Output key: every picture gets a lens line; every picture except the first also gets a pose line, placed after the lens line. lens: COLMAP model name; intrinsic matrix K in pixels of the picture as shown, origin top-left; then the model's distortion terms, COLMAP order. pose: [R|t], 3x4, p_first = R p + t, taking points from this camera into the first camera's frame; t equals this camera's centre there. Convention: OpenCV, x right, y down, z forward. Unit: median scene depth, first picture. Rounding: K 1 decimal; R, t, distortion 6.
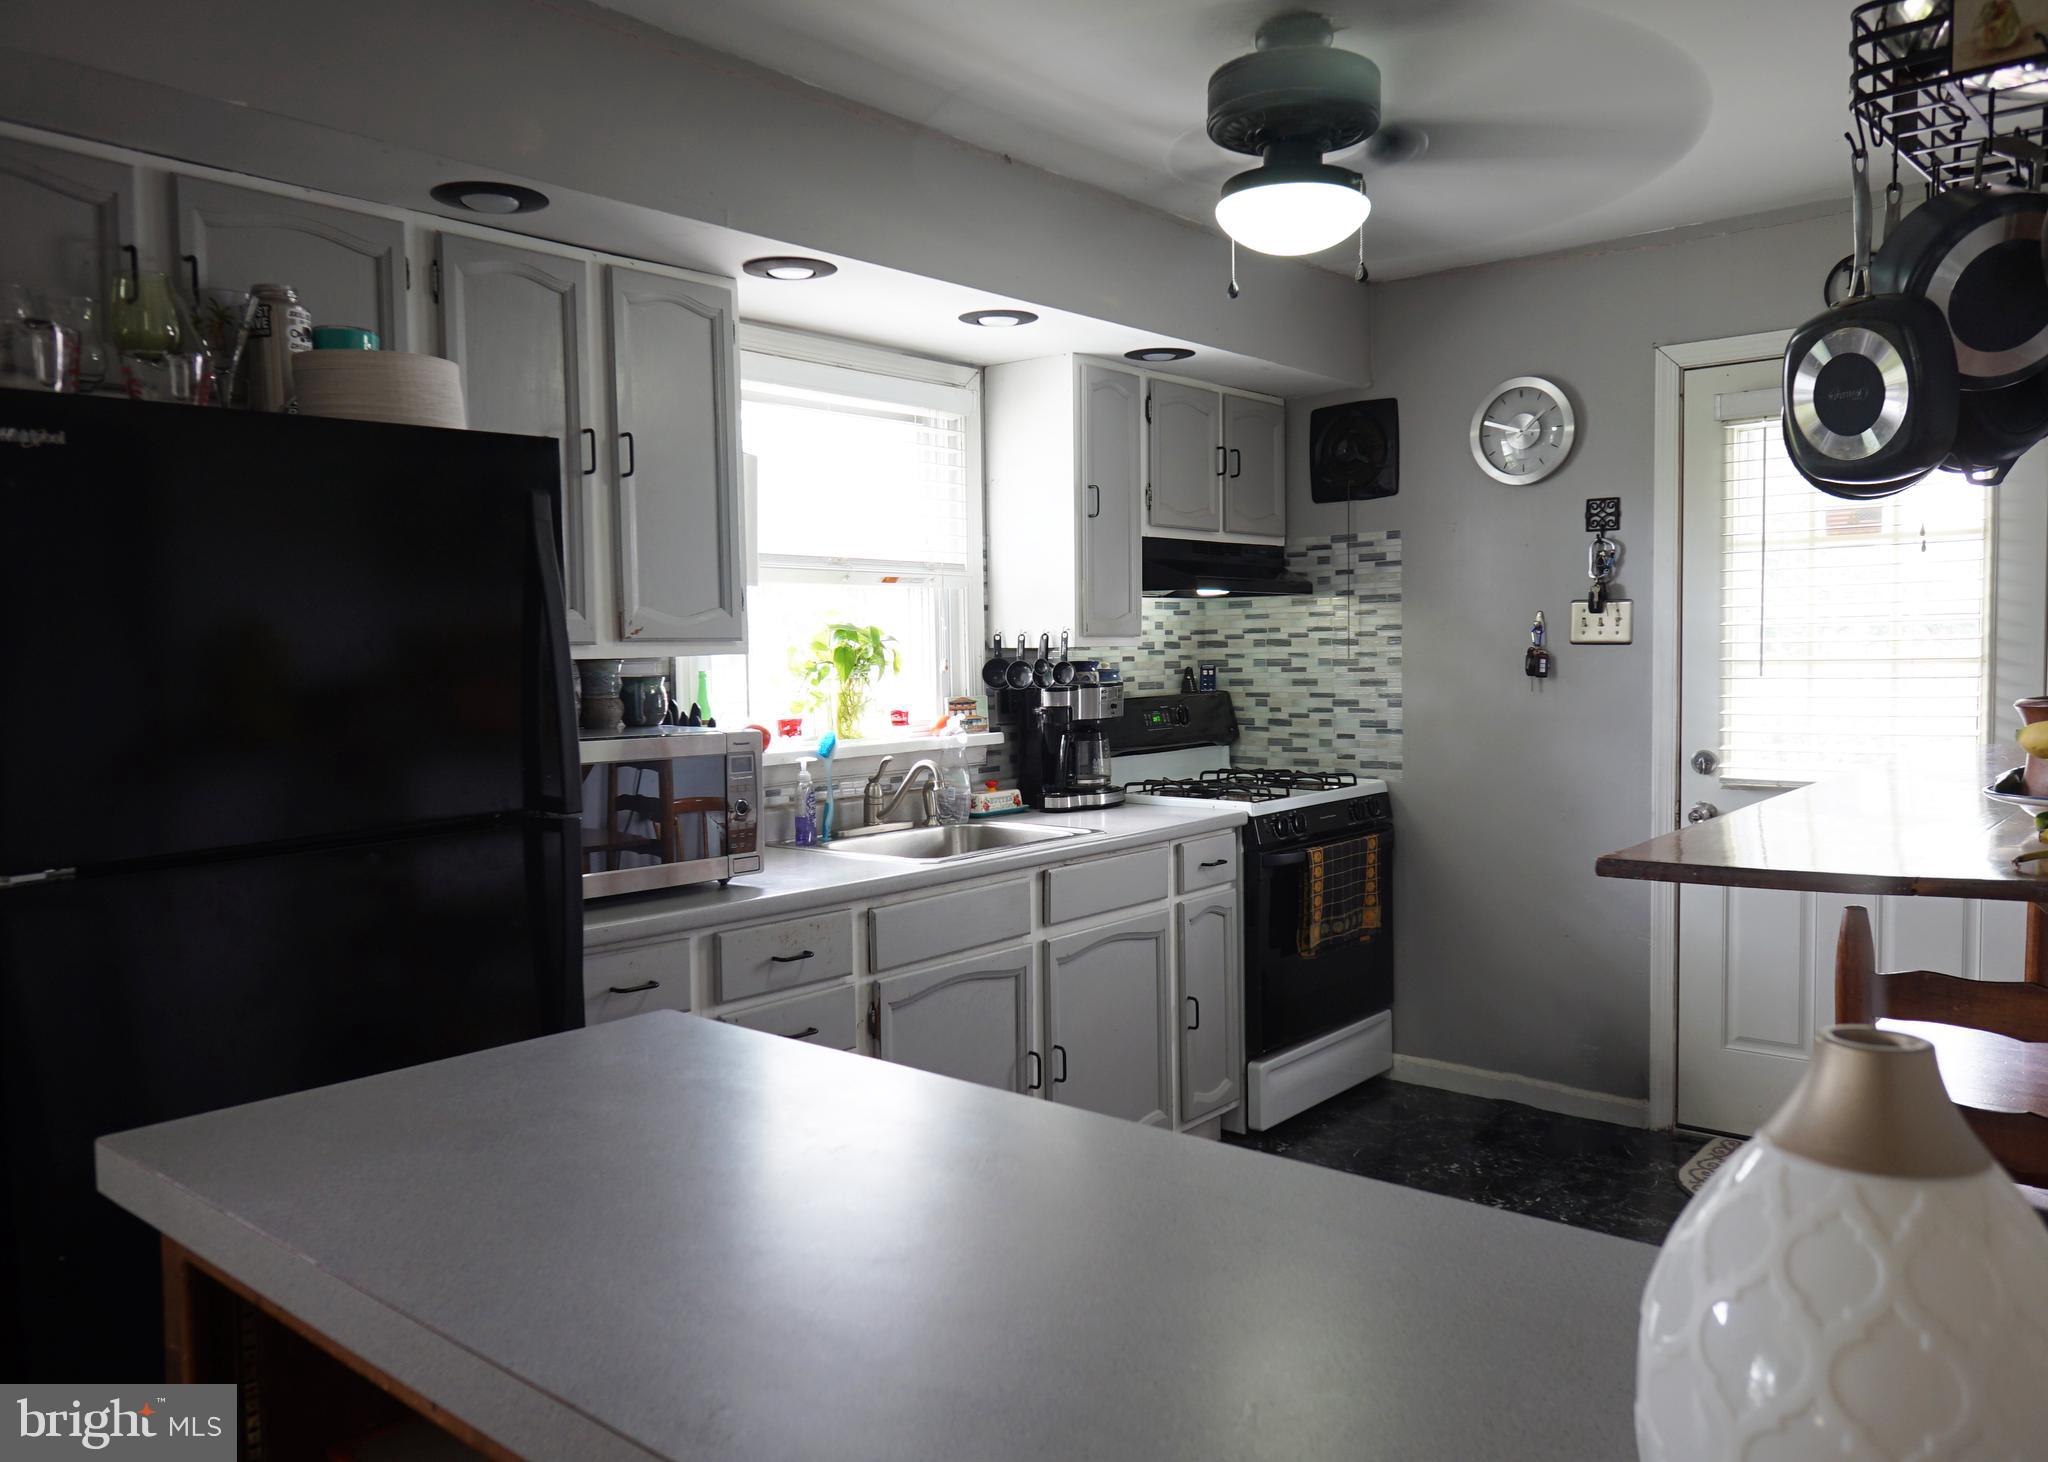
lens RADIAL K [[1504.9, 0, 1024.1], [0, 1504.9, 725.6], [0, 0, 1]] dist [0.003278, -0.000182]
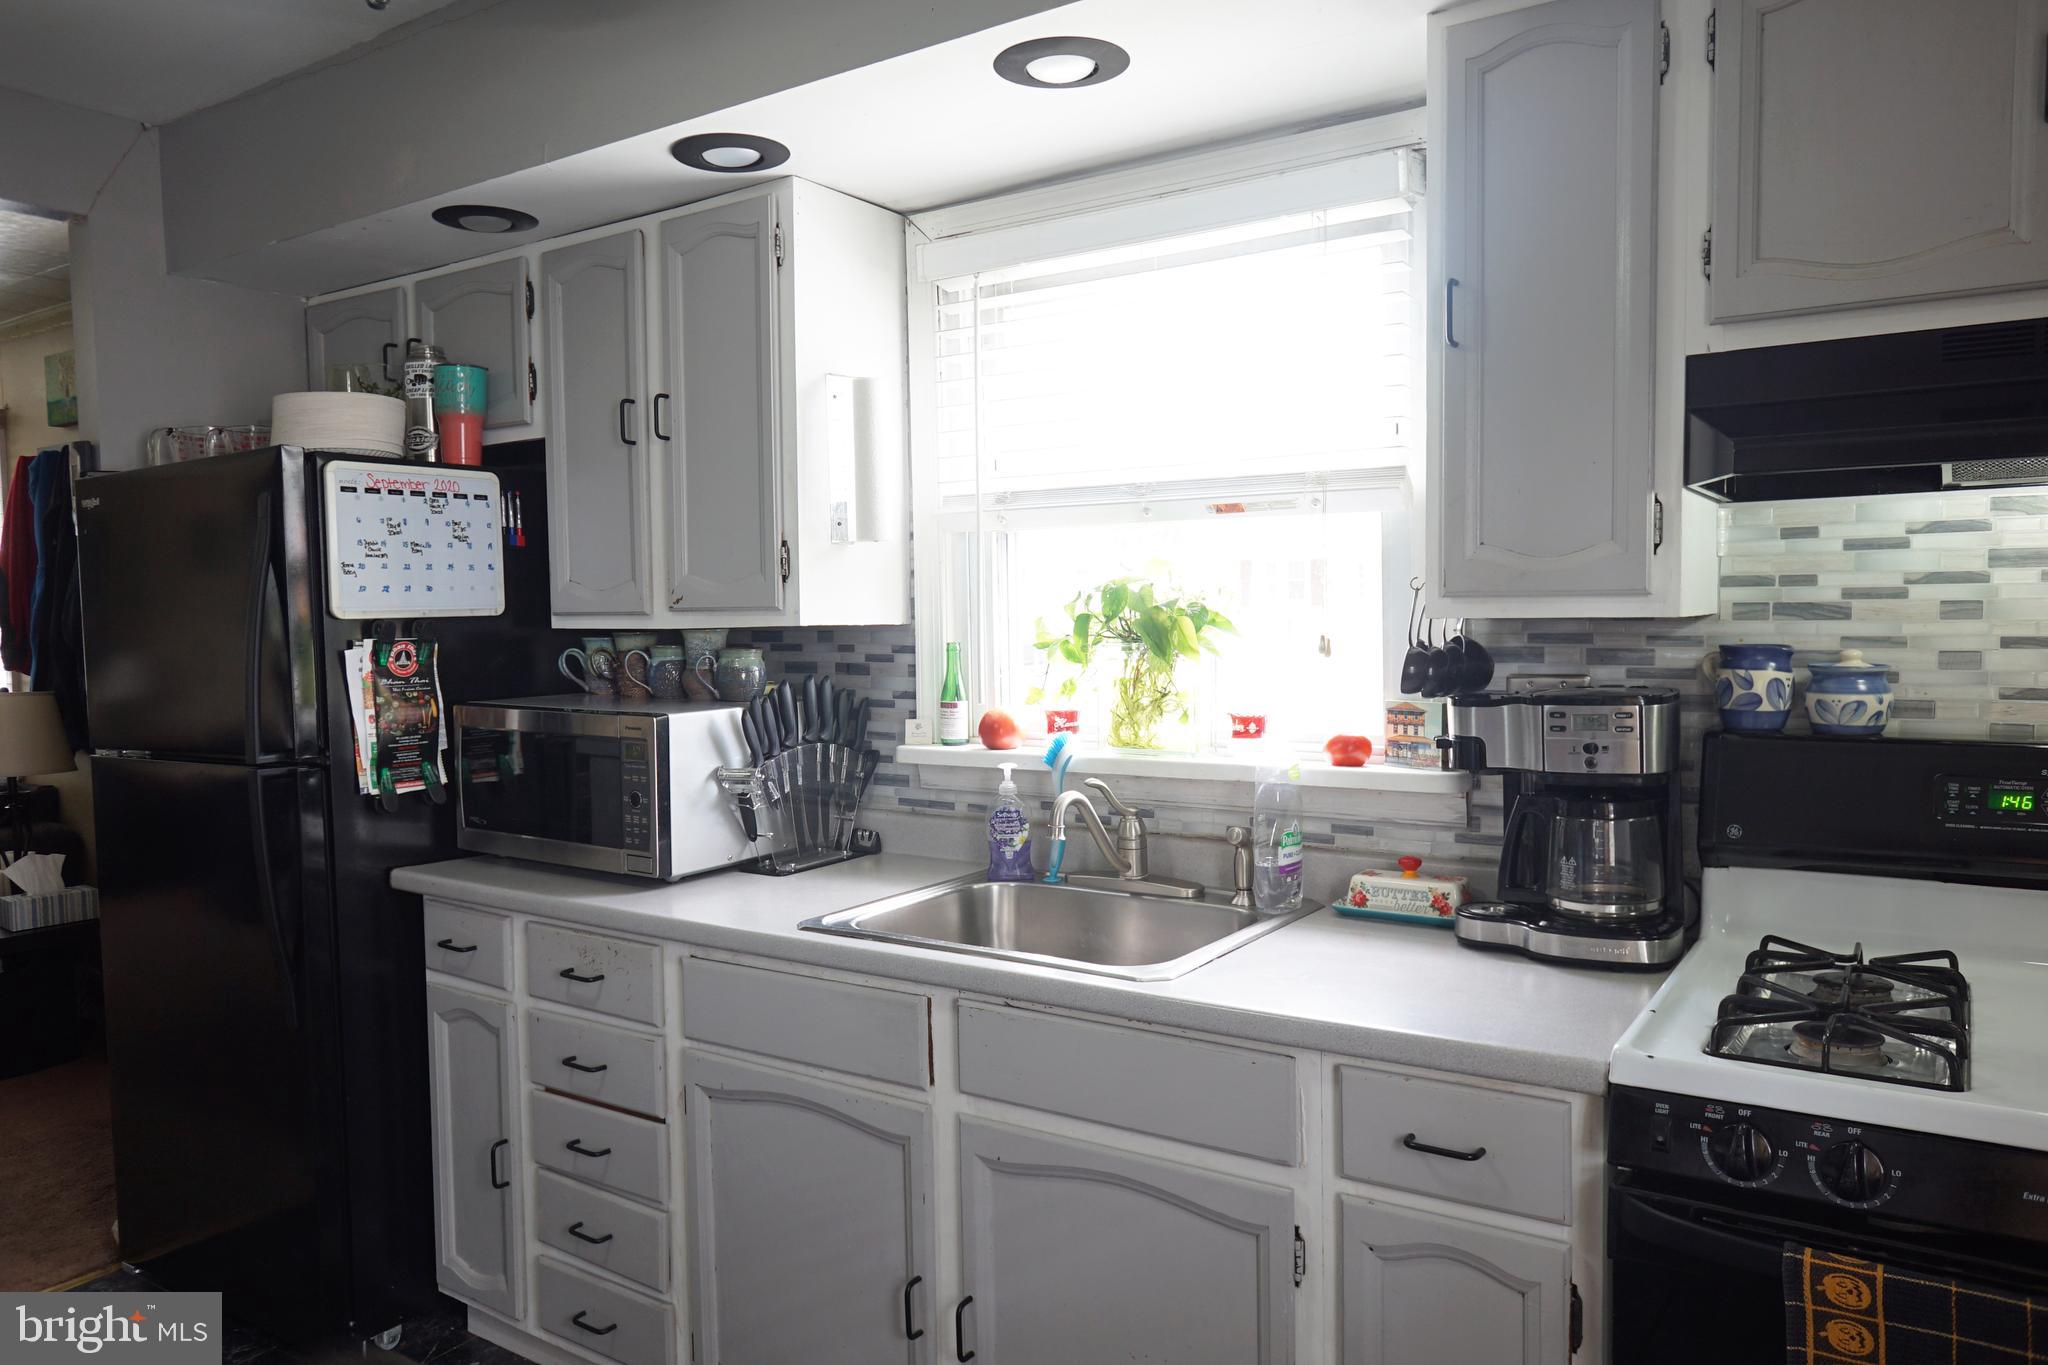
lens RADIAL K [[1416.2, 0, 1023.1], [0, 1416.2, 690.2], [0, 0, 1]] dist [0.001785, -0.005891]
pose [[0.114585, 0.069838, -0.990956, 0.496359], [-0.043584, 0.996919, 0.065219, -0.055367], [0.992457, 0.035717, 0.117276, 0.843261]]
